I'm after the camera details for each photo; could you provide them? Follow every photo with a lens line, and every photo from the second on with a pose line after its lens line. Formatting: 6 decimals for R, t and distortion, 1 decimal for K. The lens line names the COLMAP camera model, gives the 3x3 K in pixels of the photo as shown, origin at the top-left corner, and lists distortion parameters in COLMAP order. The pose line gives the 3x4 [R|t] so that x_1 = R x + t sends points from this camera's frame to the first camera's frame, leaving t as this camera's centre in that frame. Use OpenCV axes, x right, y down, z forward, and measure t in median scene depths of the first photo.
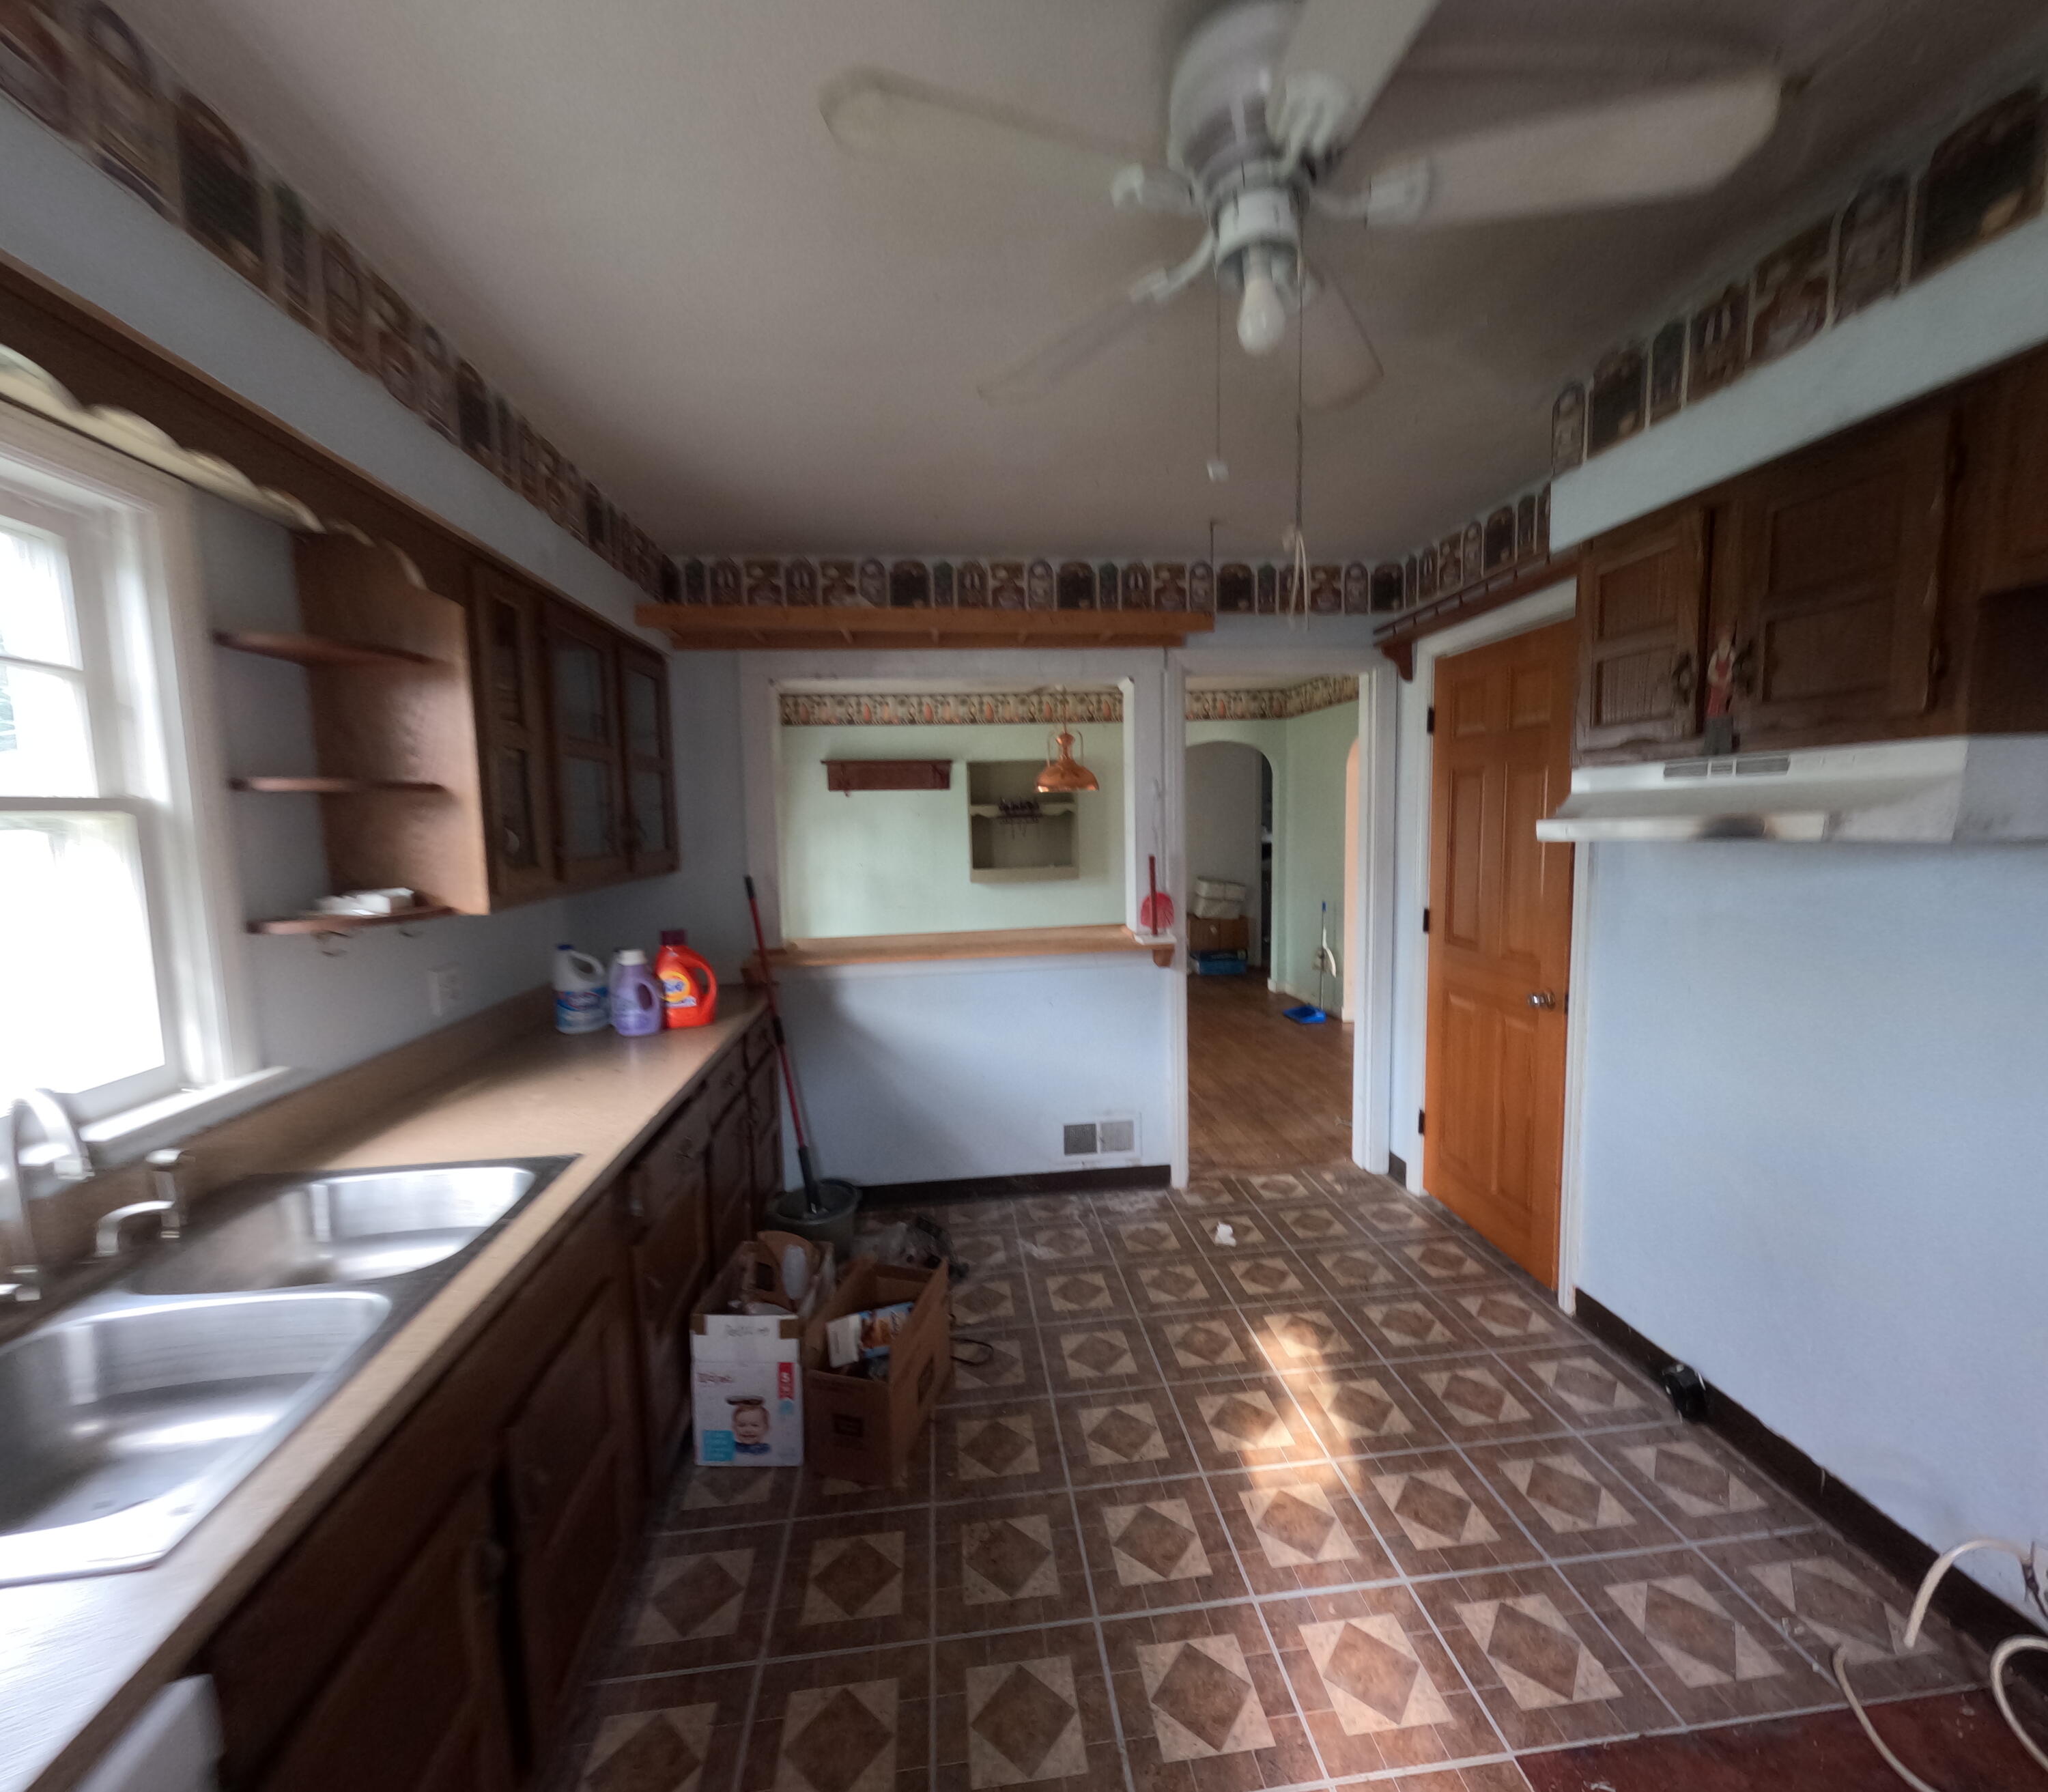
lens RADIAL K [[830.1, 0, 1025.8], [0, 830.1, 883.1], [0, 0, 1]] dist [-0.000956, -0.000074]
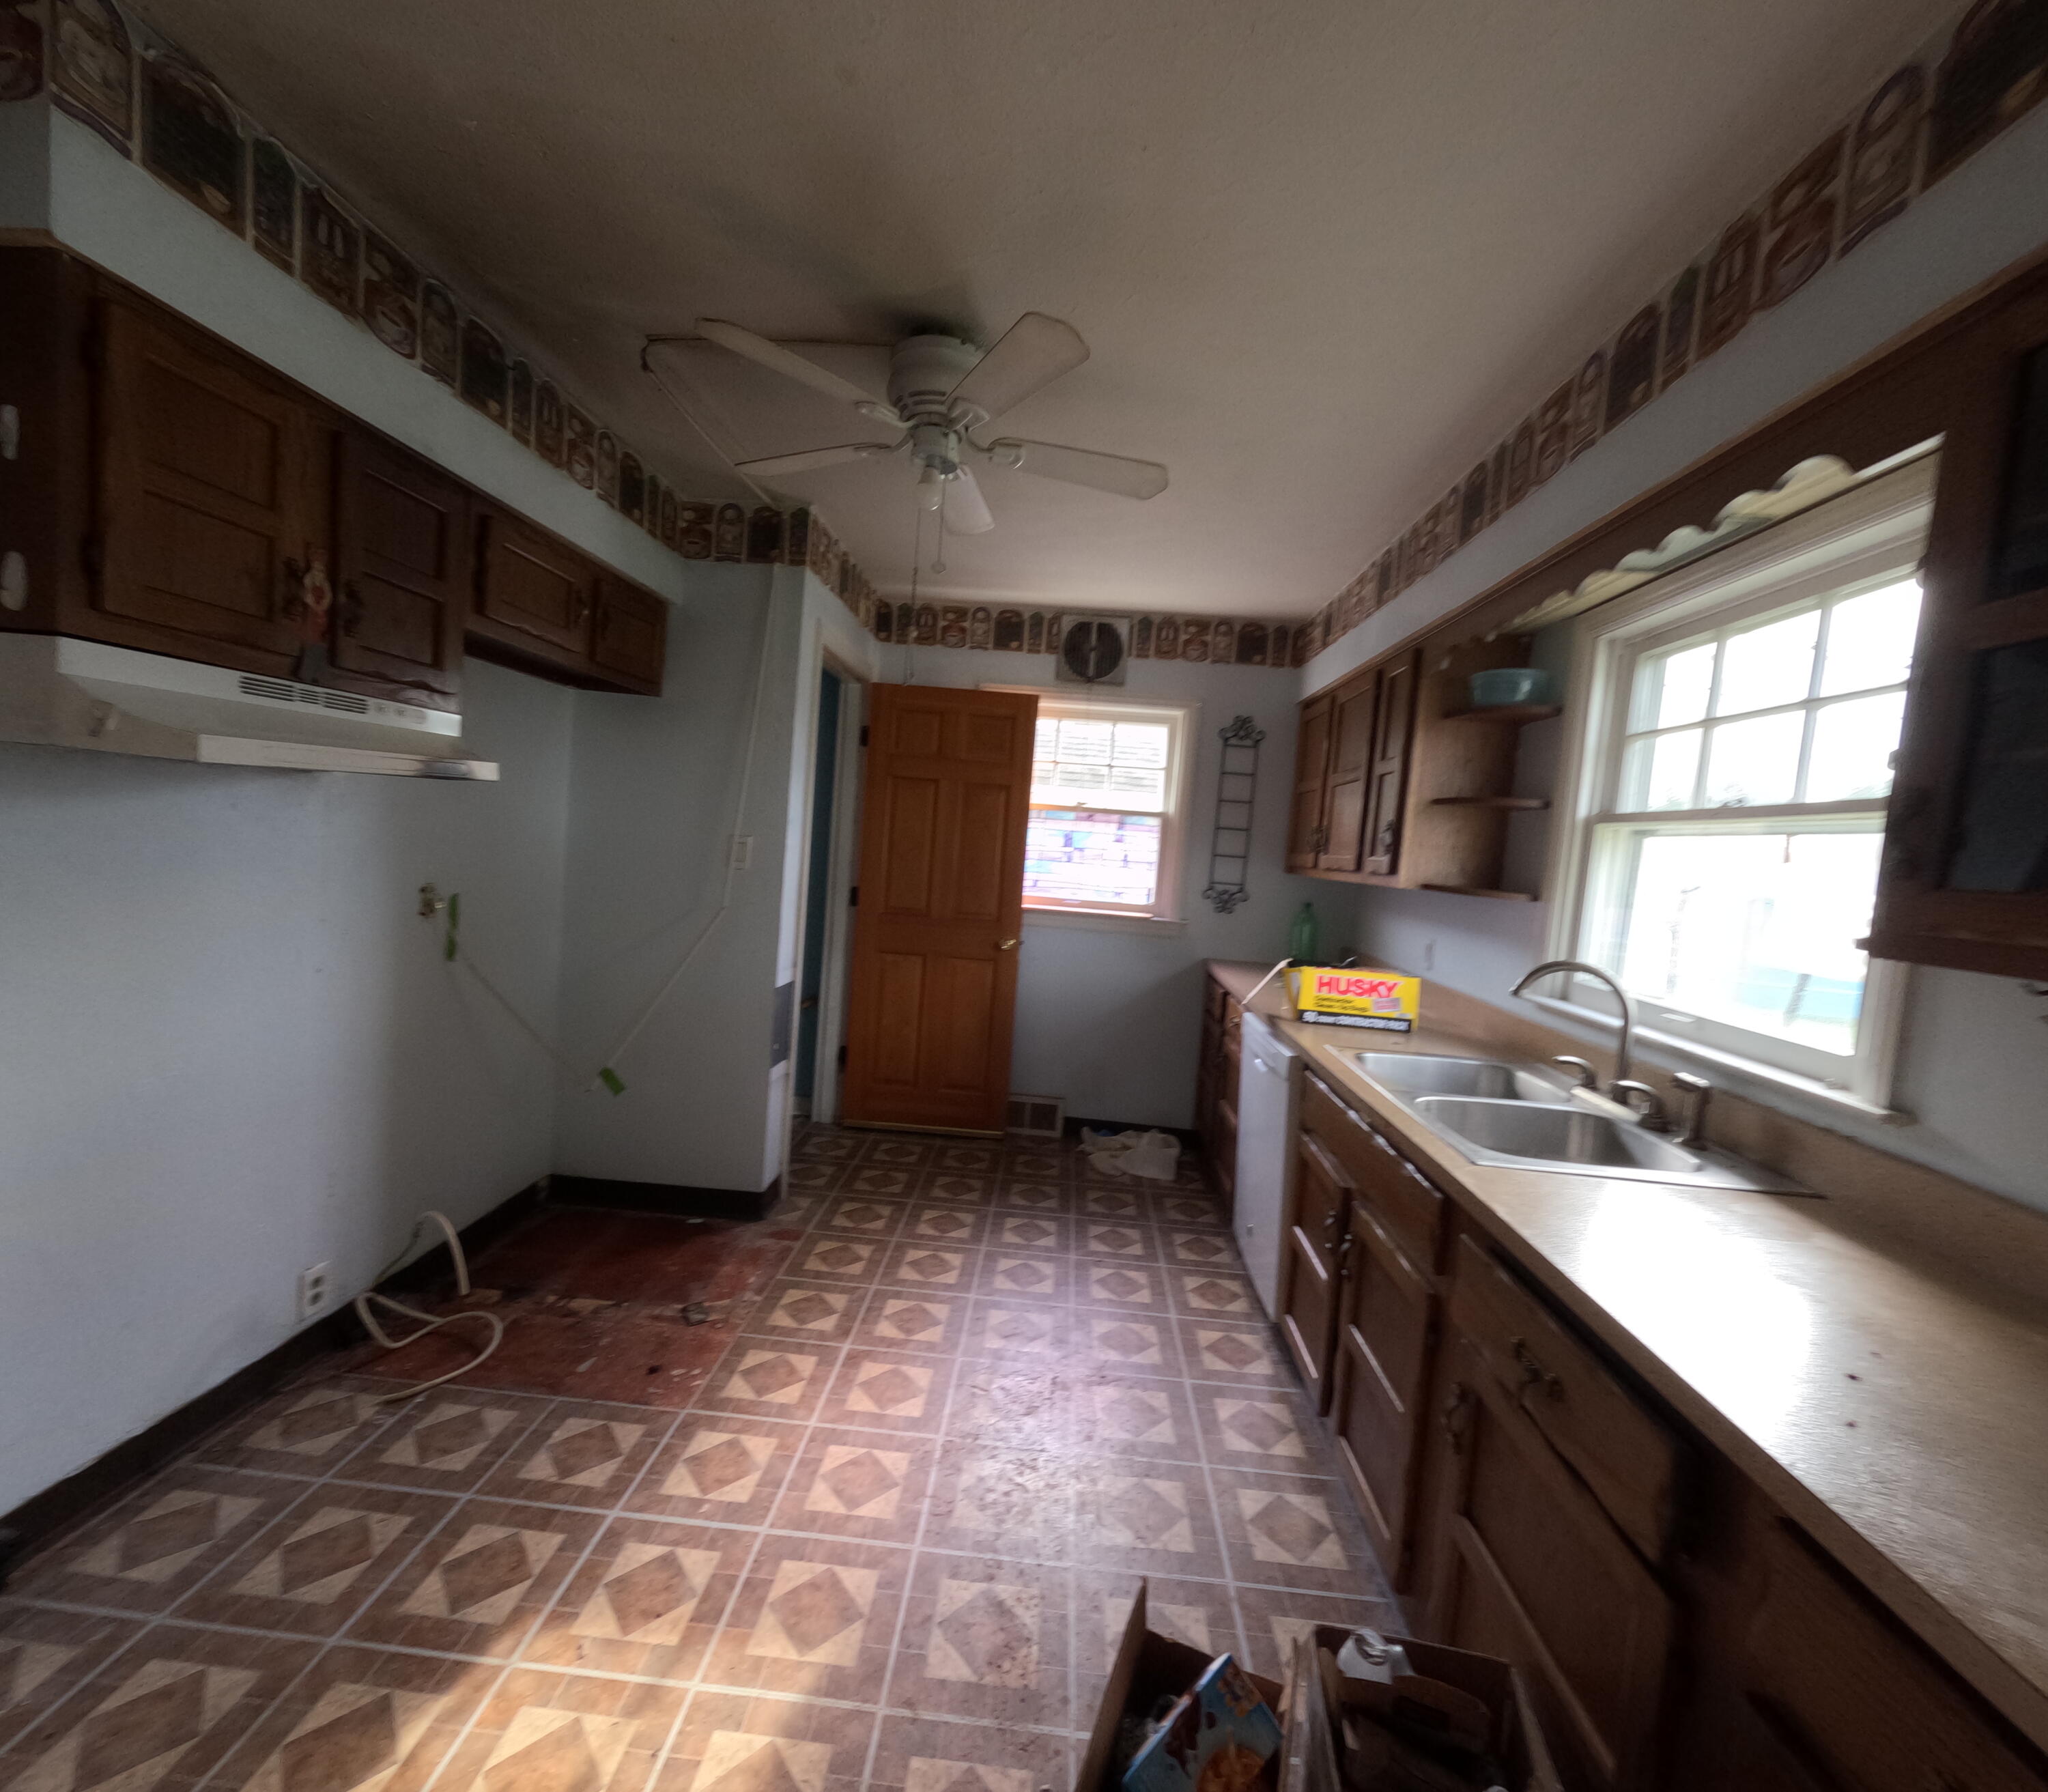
lens RADIAL K [[830.1, 0, 1019.9], [0, 830.1, 918.0], [0, 0, 1]] dist [-0.000956, -0.000074]
pose [[-0.983223, -0.066079, 0.170018, -0.161122], [-0.036653, 0.984638, 0.170718, -0.077545], [-0.178687, 0.161622, -0.970541, 1.798838]]
